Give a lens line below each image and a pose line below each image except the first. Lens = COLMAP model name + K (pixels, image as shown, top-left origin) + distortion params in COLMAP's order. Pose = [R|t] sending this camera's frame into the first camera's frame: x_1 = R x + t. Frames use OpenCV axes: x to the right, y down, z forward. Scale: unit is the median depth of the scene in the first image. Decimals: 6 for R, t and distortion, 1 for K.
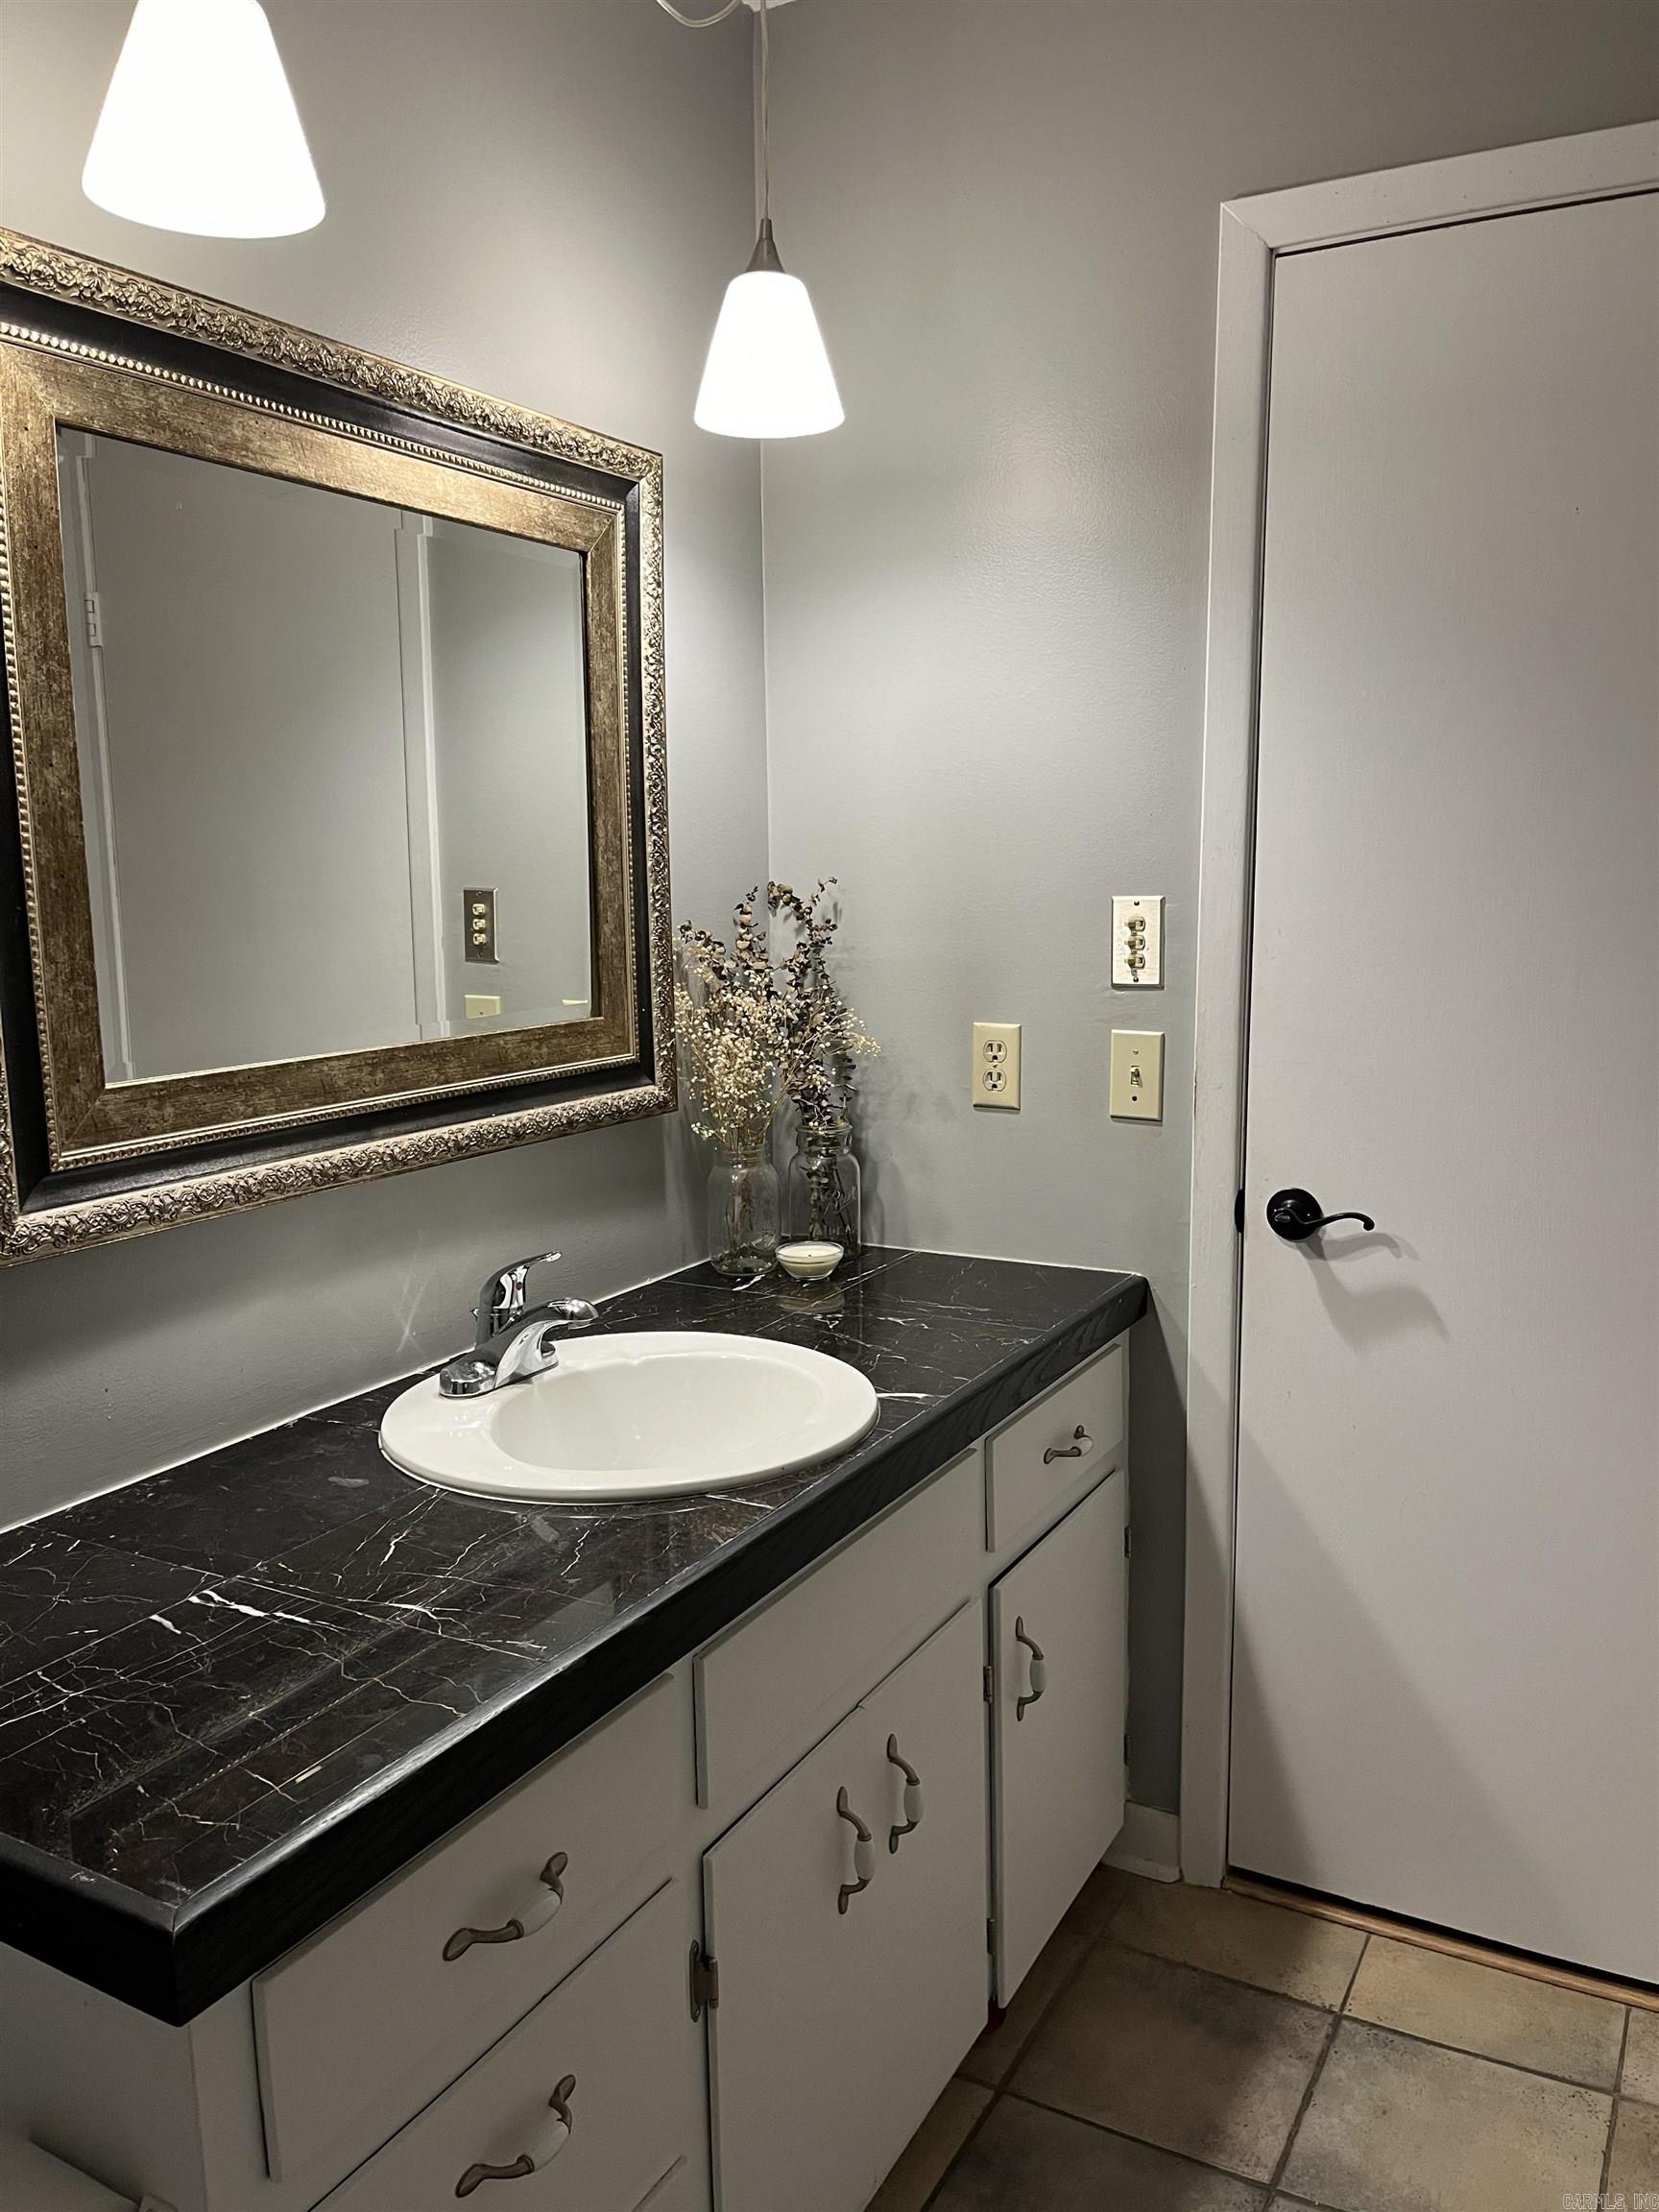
lens RADIAL K [[1697.7, 0, 829.5], [0, 1697.7, 1106.0], [0, 0, 1]] dist [0.002853, 0.000136]
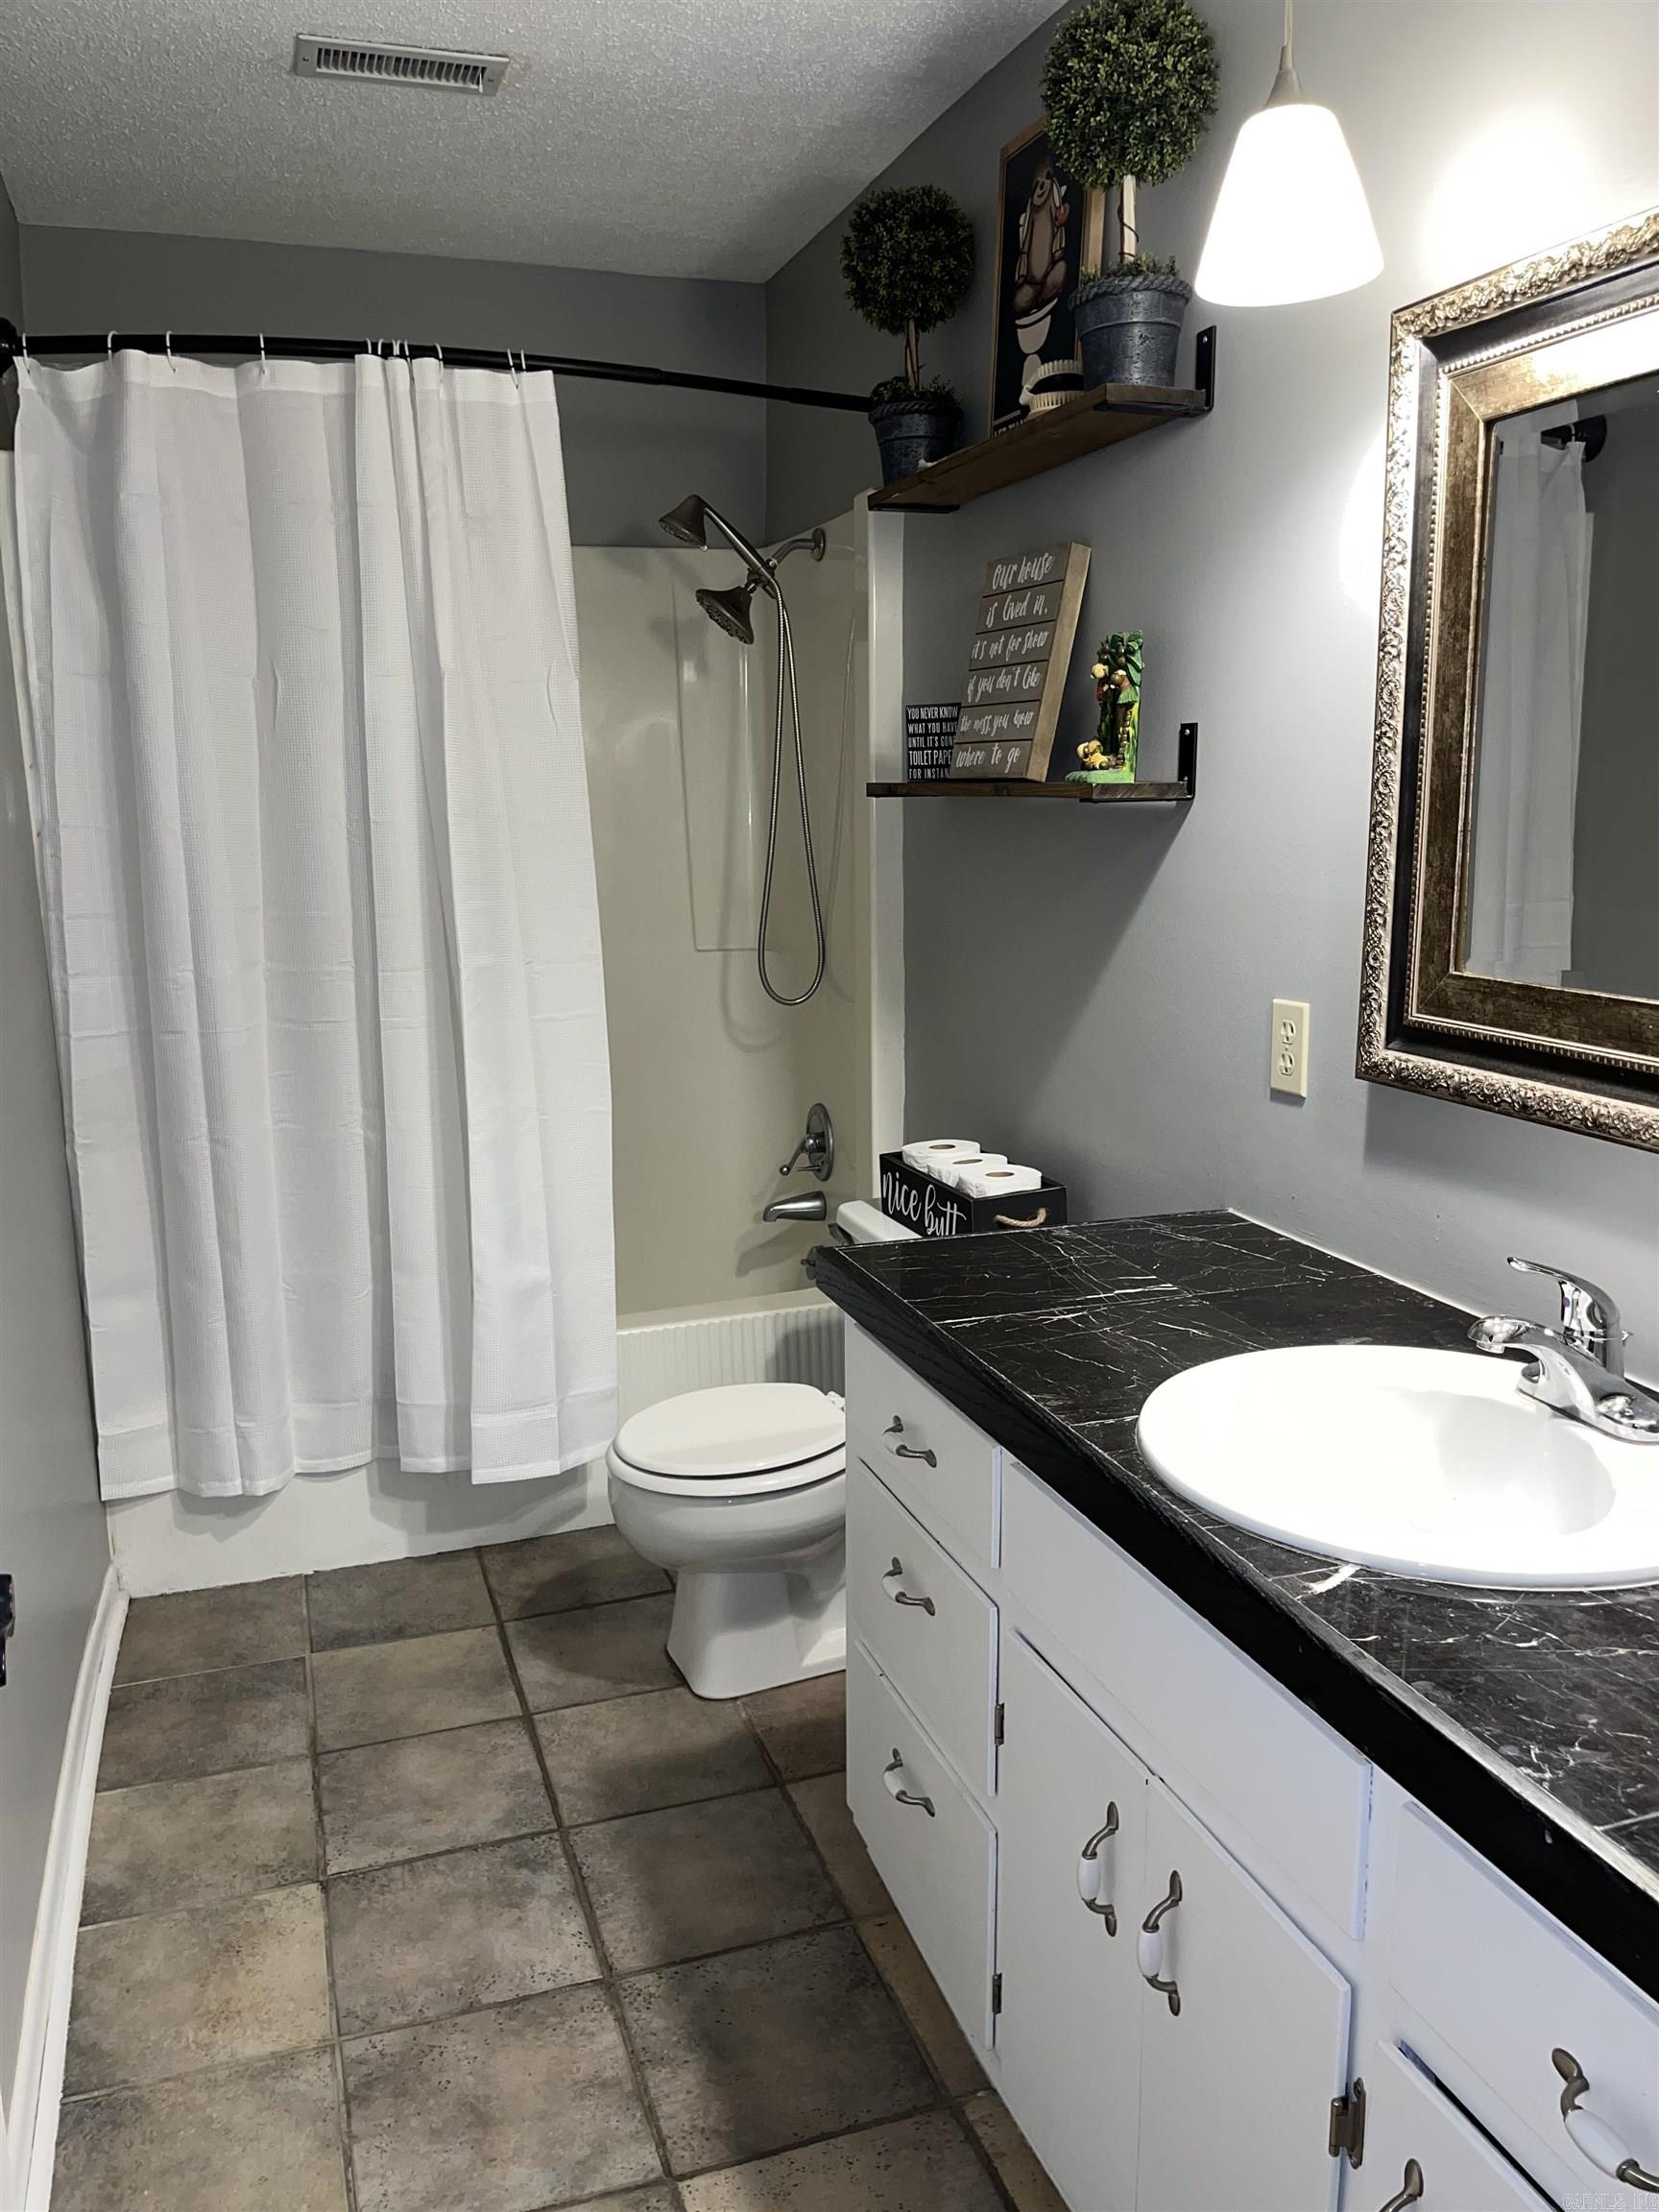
lens RADIAL K [[1654.0, 0, 829.5], [0, 1654.0, 1106.0], [0, 0, 1]] dist [-0.033147, -0.000057]
pose [[-0.673095, 0.147102, -0.724779, 0.754440], [-0.095002, 0.954701, 0.281994, -0.213141], [0.733429, 0.258664, -0.628629, 1.457724]]
